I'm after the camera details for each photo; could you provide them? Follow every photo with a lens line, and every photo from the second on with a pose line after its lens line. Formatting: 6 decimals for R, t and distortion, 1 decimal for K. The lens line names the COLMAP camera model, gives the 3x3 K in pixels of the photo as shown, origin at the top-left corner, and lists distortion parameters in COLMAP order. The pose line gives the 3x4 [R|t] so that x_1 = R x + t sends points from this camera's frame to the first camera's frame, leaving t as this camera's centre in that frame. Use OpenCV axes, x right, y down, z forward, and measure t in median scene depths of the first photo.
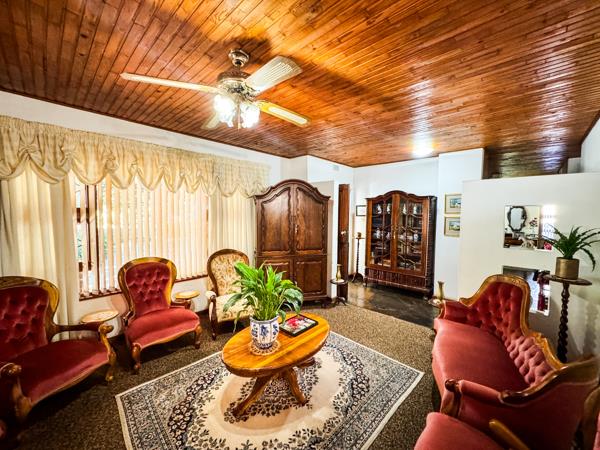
lens RADIAL K [[249.7, 0, 296.3], [0, 249.7, 223.9], [0, 0, 1]] dist [0.003239, 0.000254]
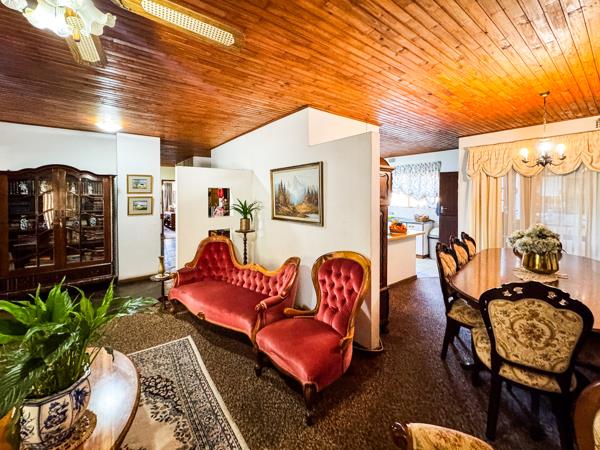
lens RADIAL K [[249.7, 0, 291.6], [0, 249.7, 194.5], [0, 0, 1]] dist [0.003239, 0.000254]
pose [[0.171044, -0.008735, 0.985225, -0.494941], [0.047326, 0.998879, 0.000639, -0.013690], [-0.984126, 0.046517, 0.171266, 0.323162]]
